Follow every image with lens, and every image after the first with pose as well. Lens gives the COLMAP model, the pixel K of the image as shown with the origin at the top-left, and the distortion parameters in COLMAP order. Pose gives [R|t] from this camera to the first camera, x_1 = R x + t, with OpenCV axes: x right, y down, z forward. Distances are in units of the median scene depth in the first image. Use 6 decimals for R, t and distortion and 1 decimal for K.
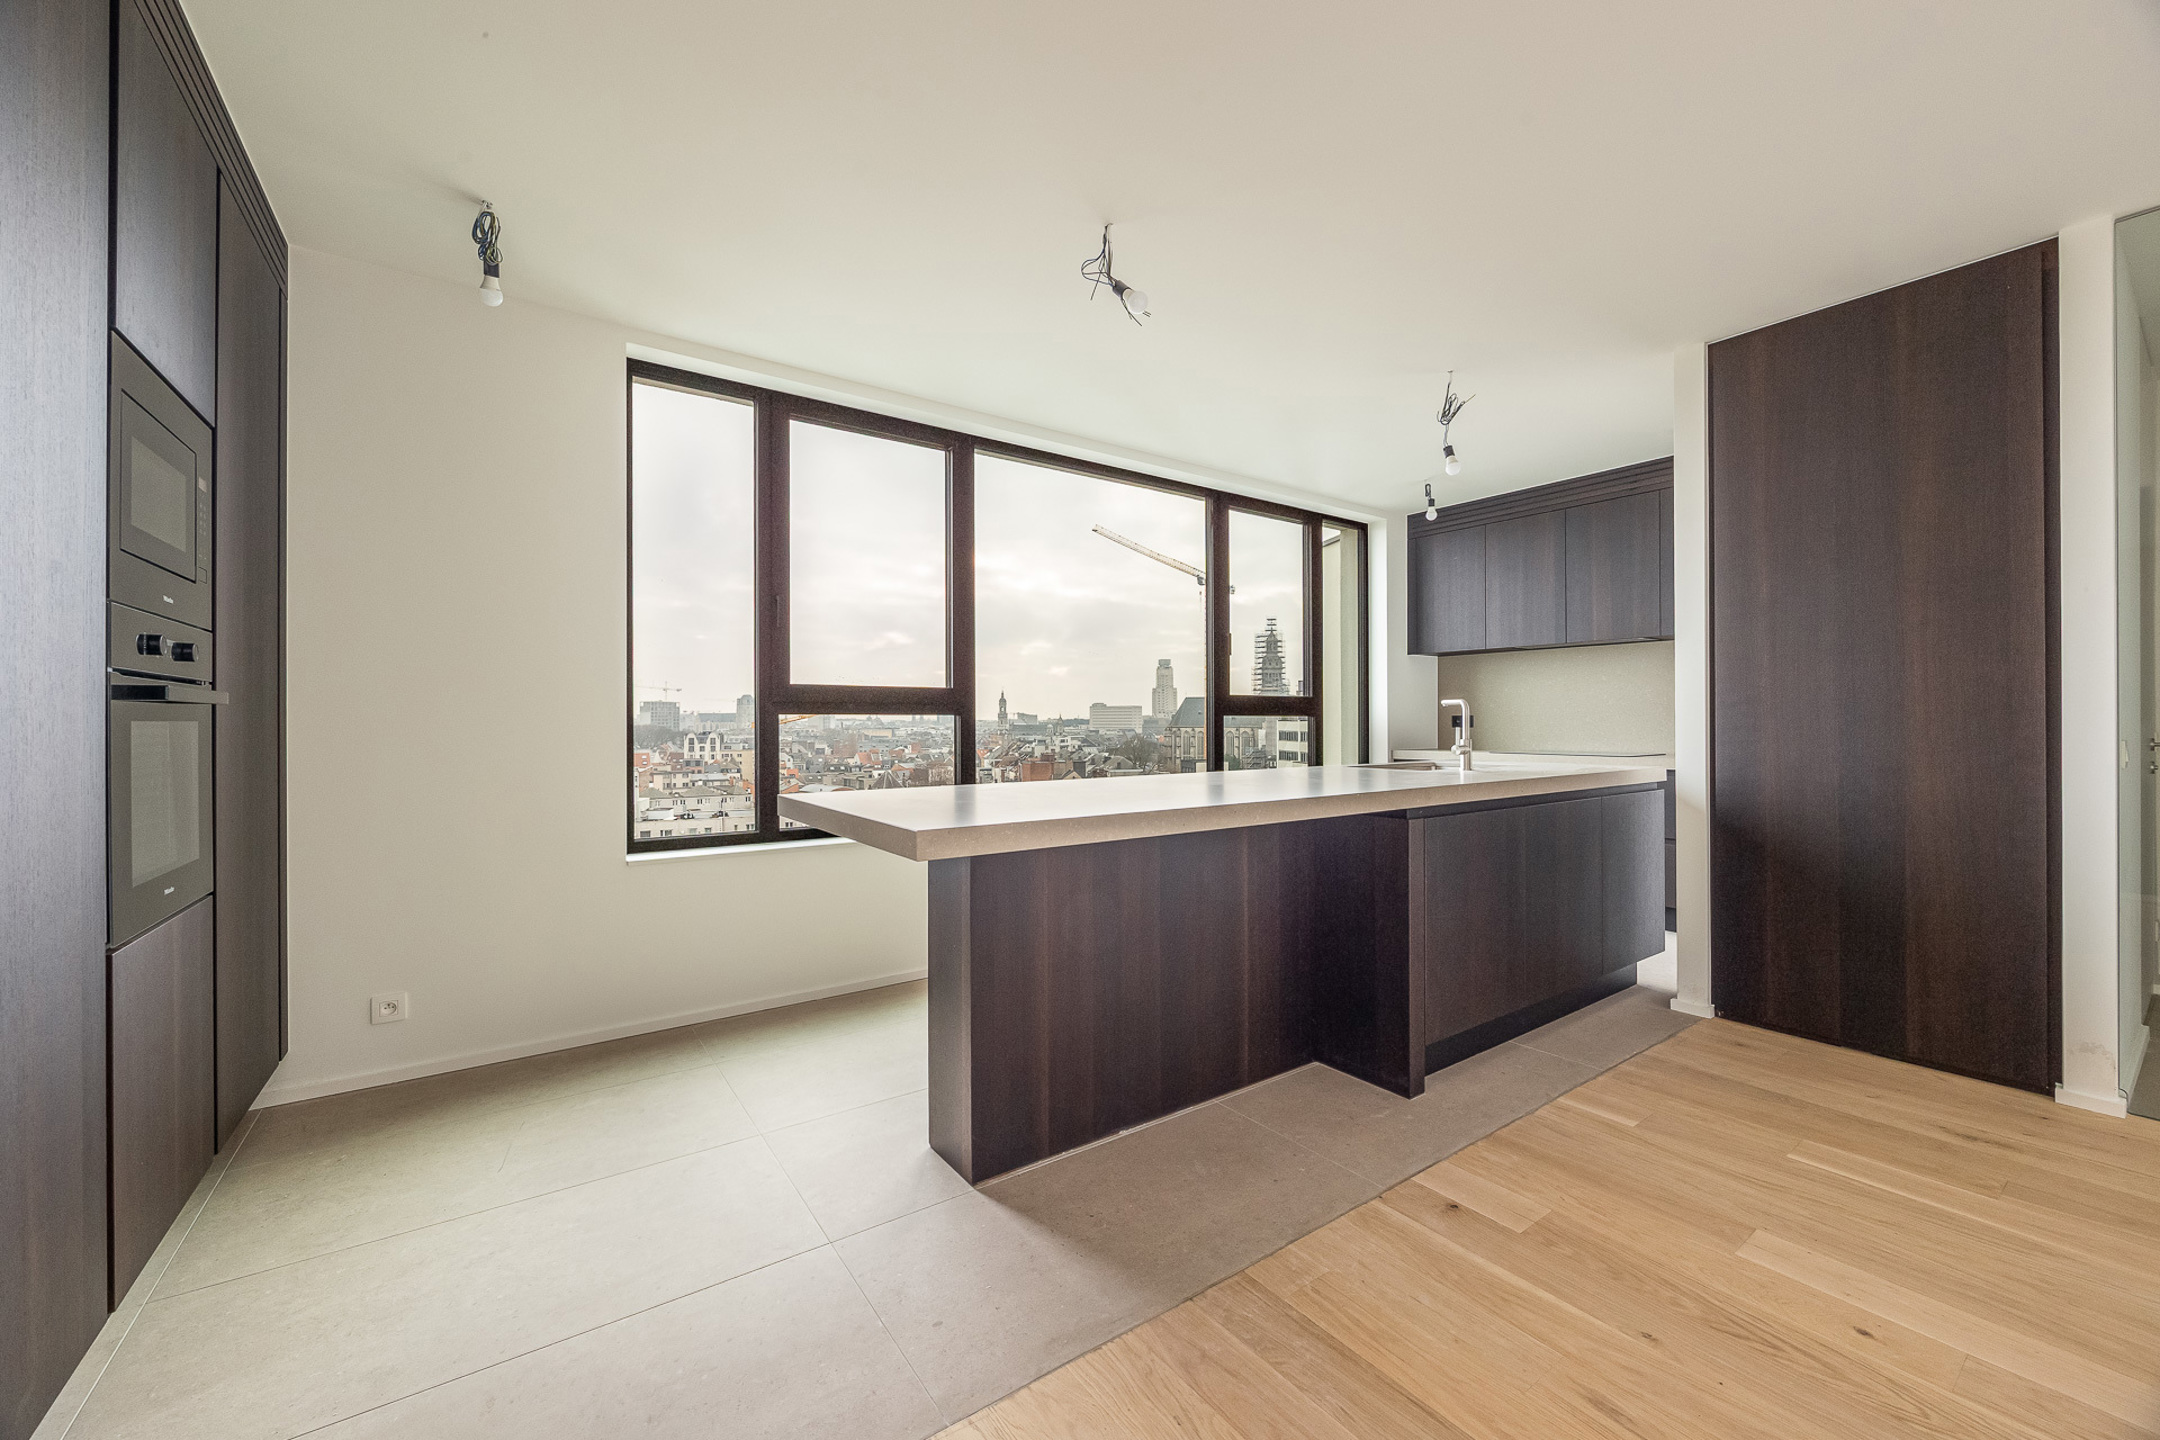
lens RADIAL K [[838.8, 0, 1079.6], [0, 838.8, 714.0], [0, 0, 1]] dist [0.001839, 0.000178]
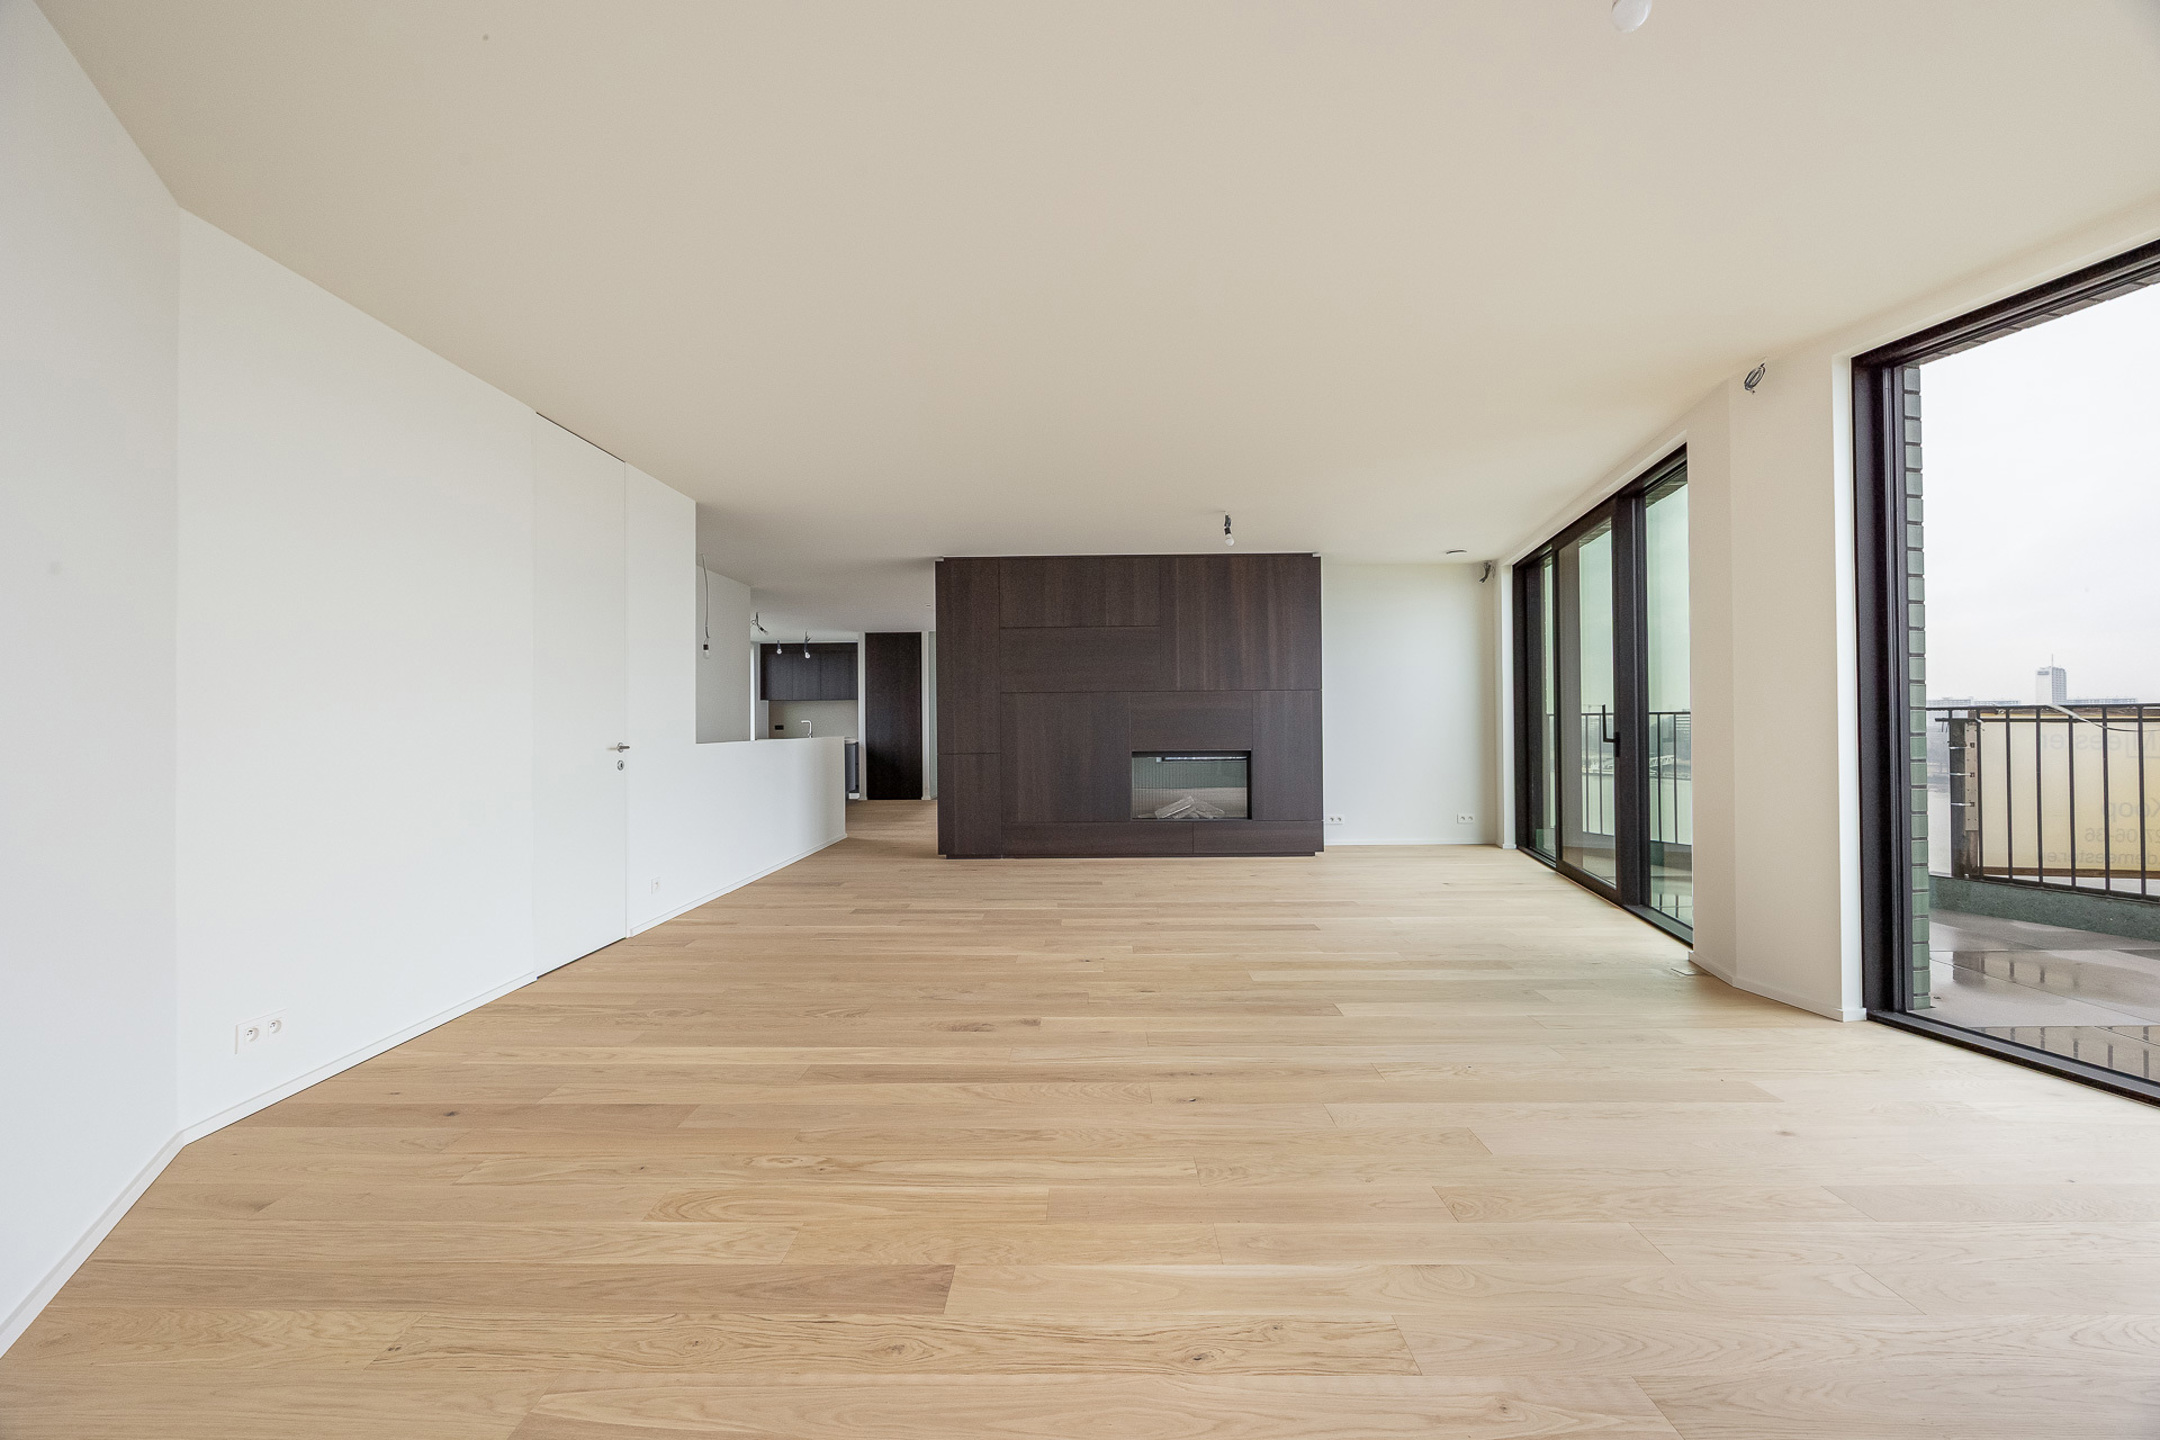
lens RADIAL K [[838.8, 0, 1081.8], [0, 838.8, 721.1], [0, 0, 1]] dist [0.001839, 0.000178]
pose [[0.639639, 0.006946, 0.768644, -0.945317], [-0.001859, 0.999970, -0.007489, 0.001666], [-0.768674, 0.003361, 0.639632, -1.335697]]
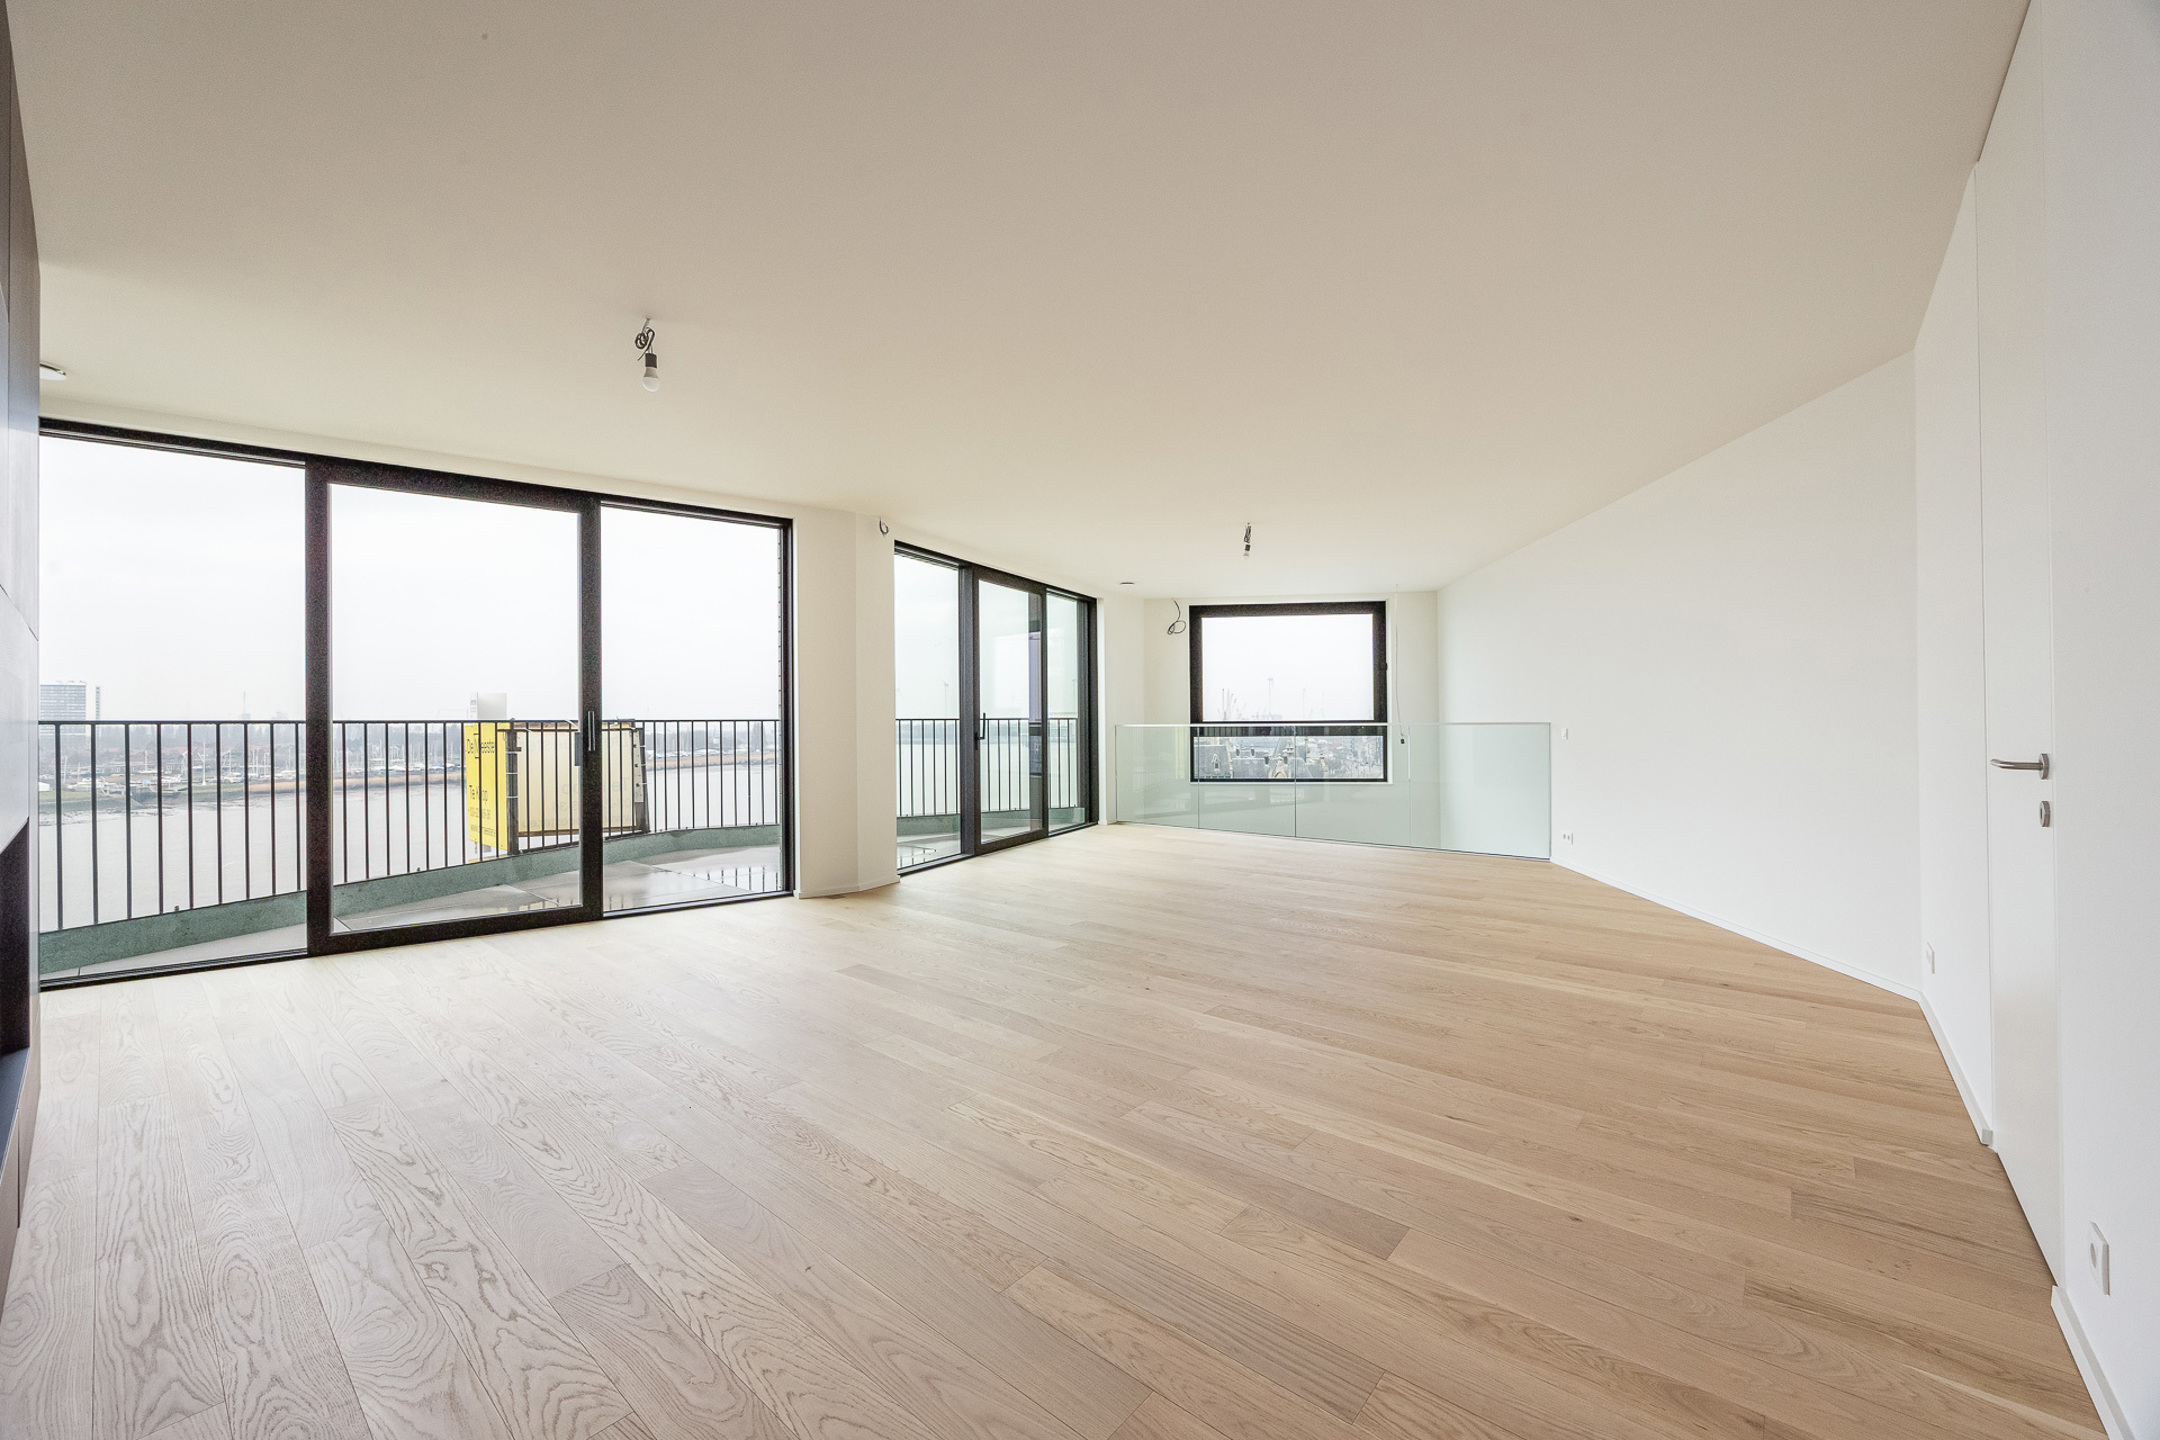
lens RADIAL K [[838.8, 0, 1082.9], [0, 838.8, 721.9], [0, 0, 1]] dist [0.001839, 0.000178]
pose [[-0.982584, 0.019558, -0.184785, 1.209544], [0.020553, 0.999783, -0.003473, -0.003420], [0.184677, -0.007210, -0.982773, 1.882531]]
